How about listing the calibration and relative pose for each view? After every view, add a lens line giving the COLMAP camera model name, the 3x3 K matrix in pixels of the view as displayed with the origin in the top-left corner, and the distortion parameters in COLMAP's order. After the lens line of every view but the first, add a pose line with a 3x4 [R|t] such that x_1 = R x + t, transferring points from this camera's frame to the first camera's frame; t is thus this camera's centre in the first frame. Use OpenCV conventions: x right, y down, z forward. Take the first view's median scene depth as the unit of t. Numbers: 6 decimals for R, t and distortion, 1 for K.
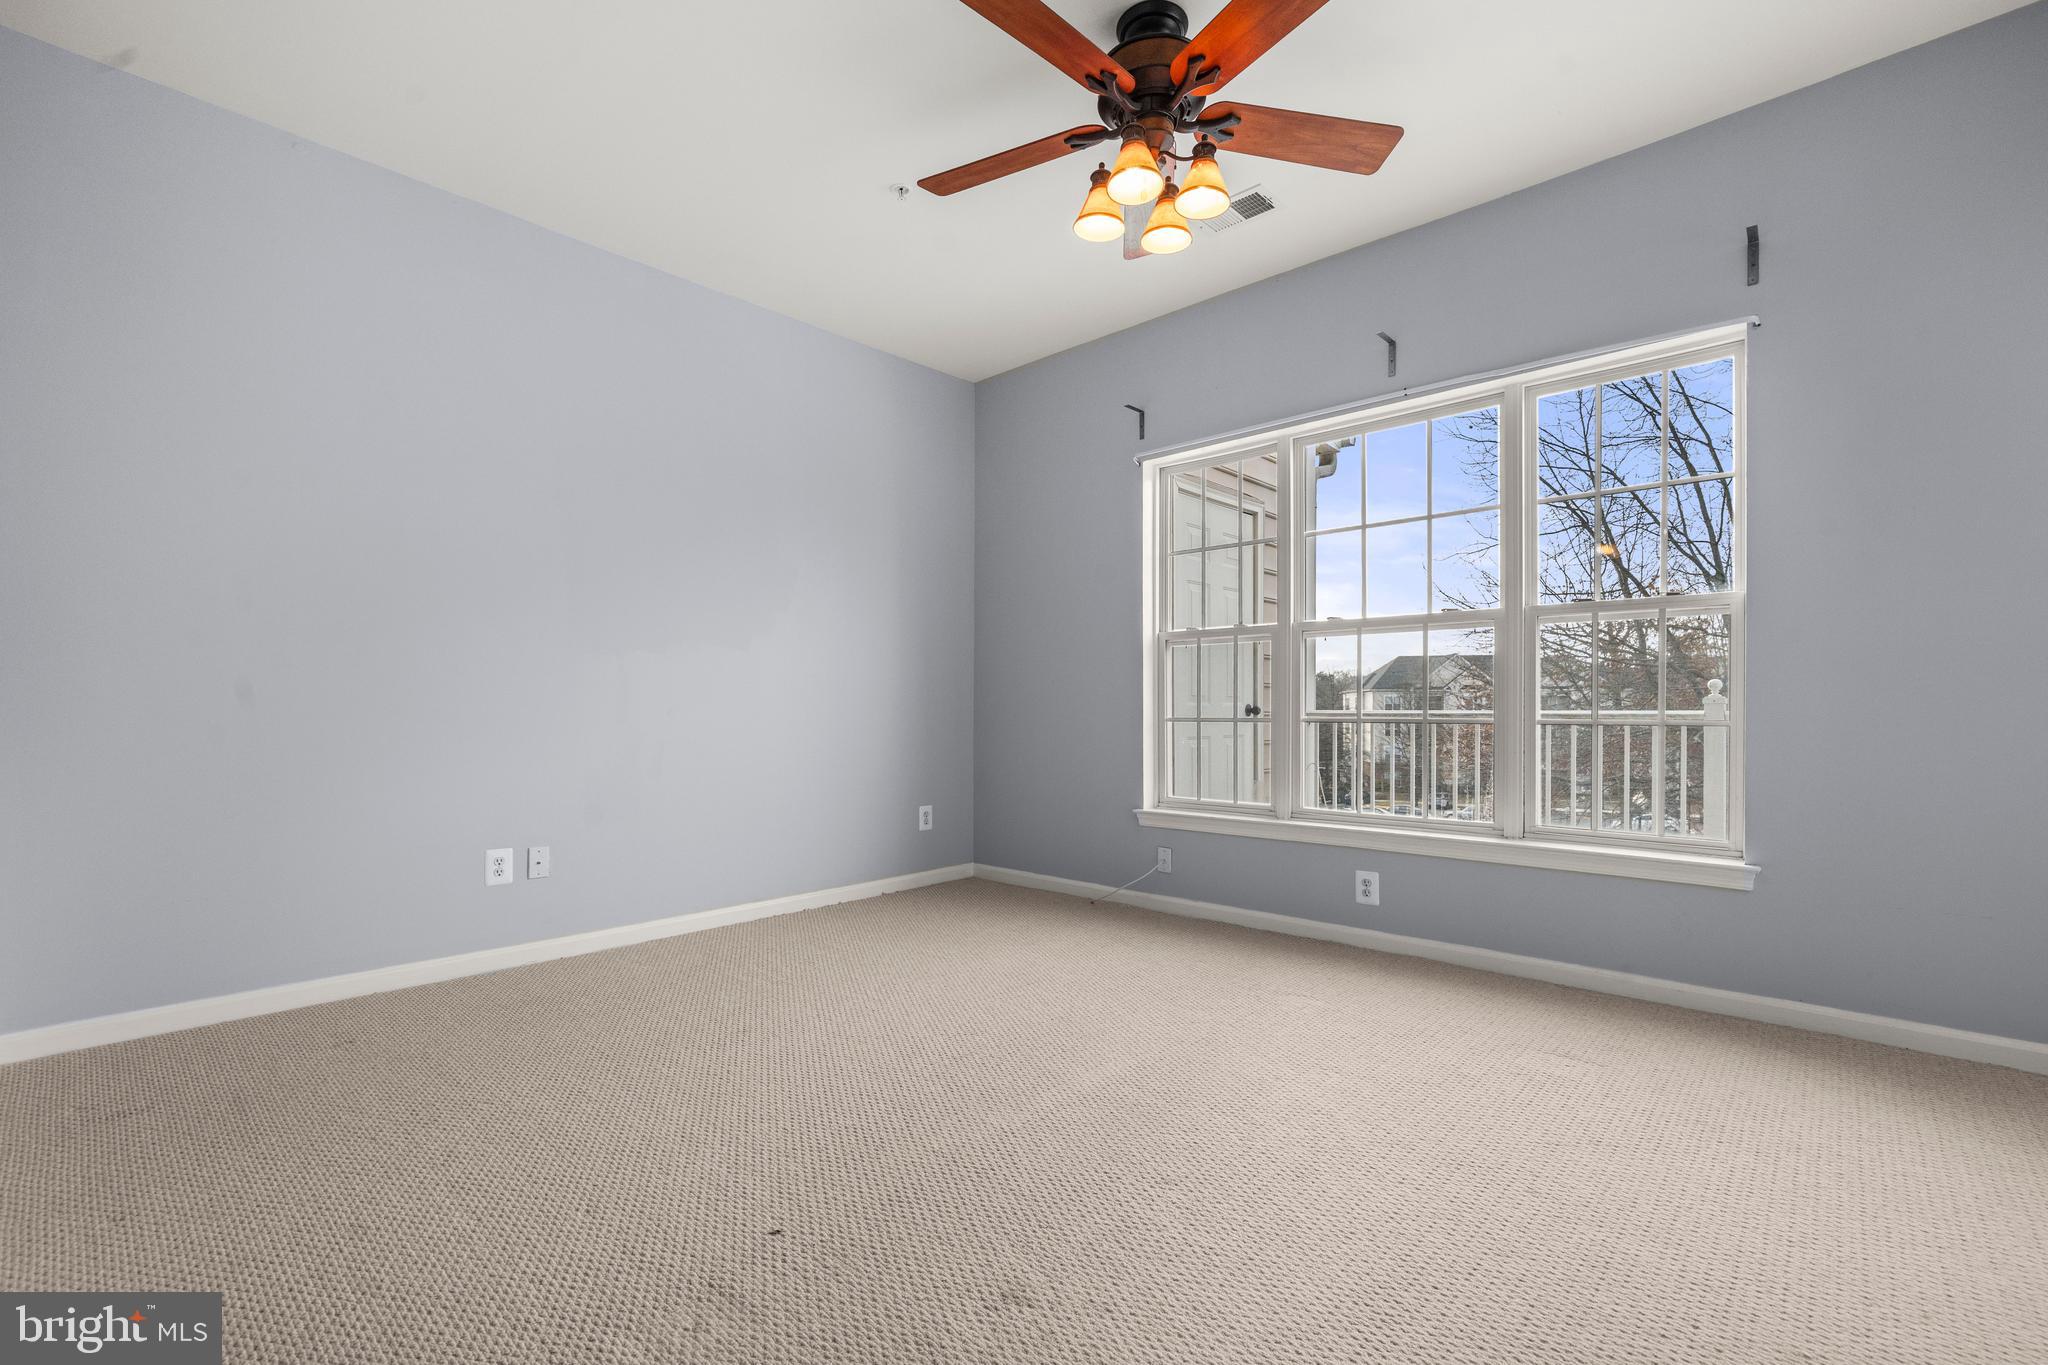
lens RADIAL K [[873.3, 0, 986.7], [0, 873.3, 717.0], [0, 0, 1]] dist [0.001425, -0.000513]
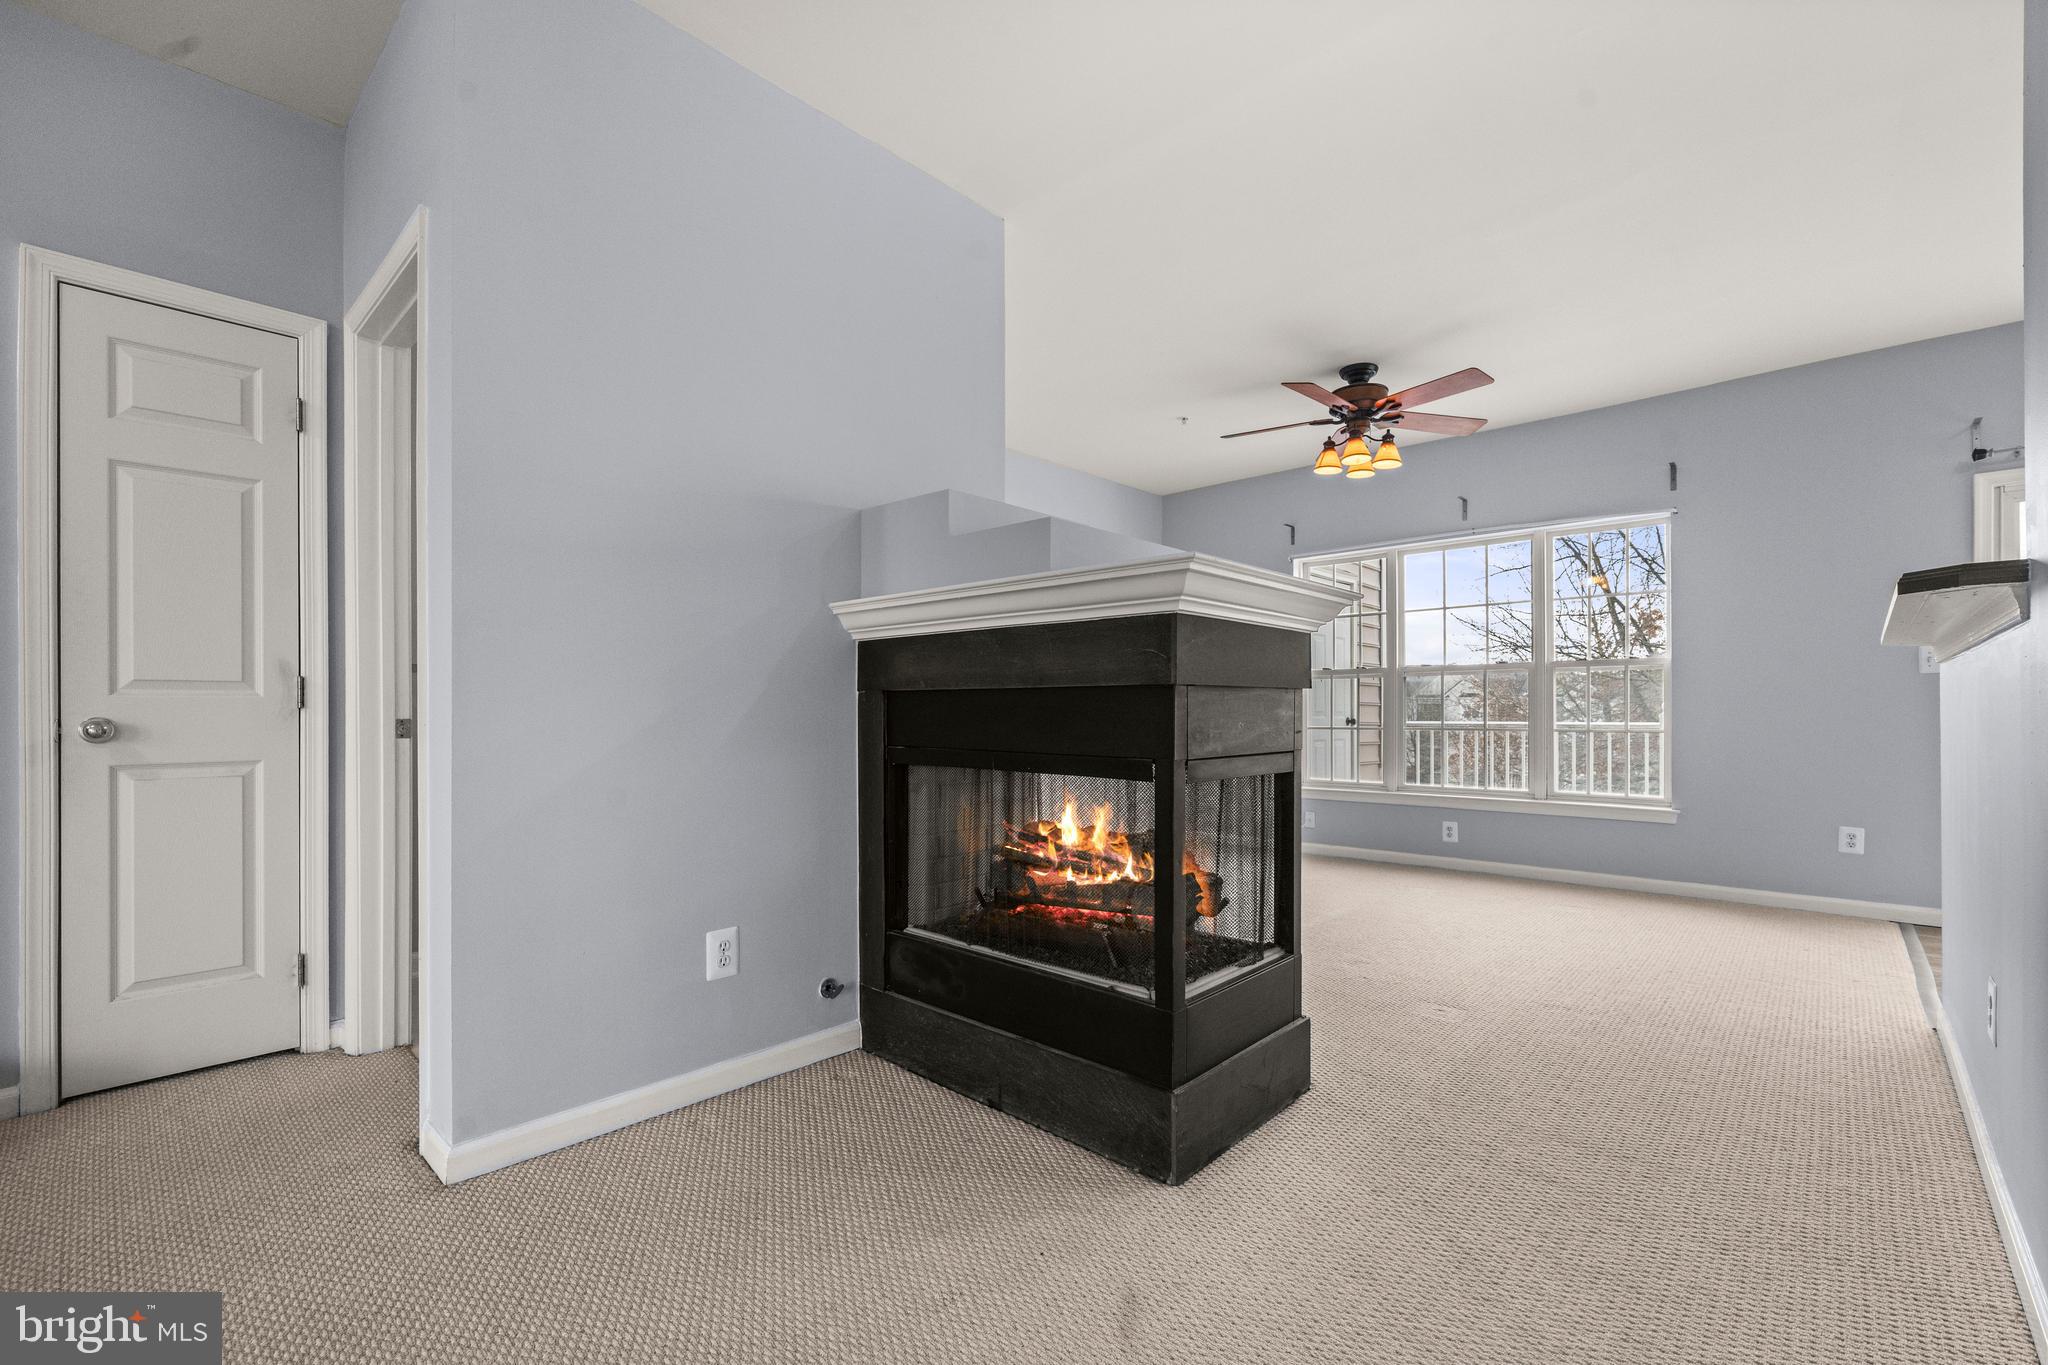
lens RADIAL K [[873.3, 0, 984.1], [0, 873.3, 705.9], [0, 0, 1]] dist [0.001425, -0.000513]
pose [[0.999983, 0.003899, 0.004314, -0.413985], [-0.003818, 0.999816, -0.018781, -0.004644], [-0.004386, 0.018764, 0.999814, -0.588984]]
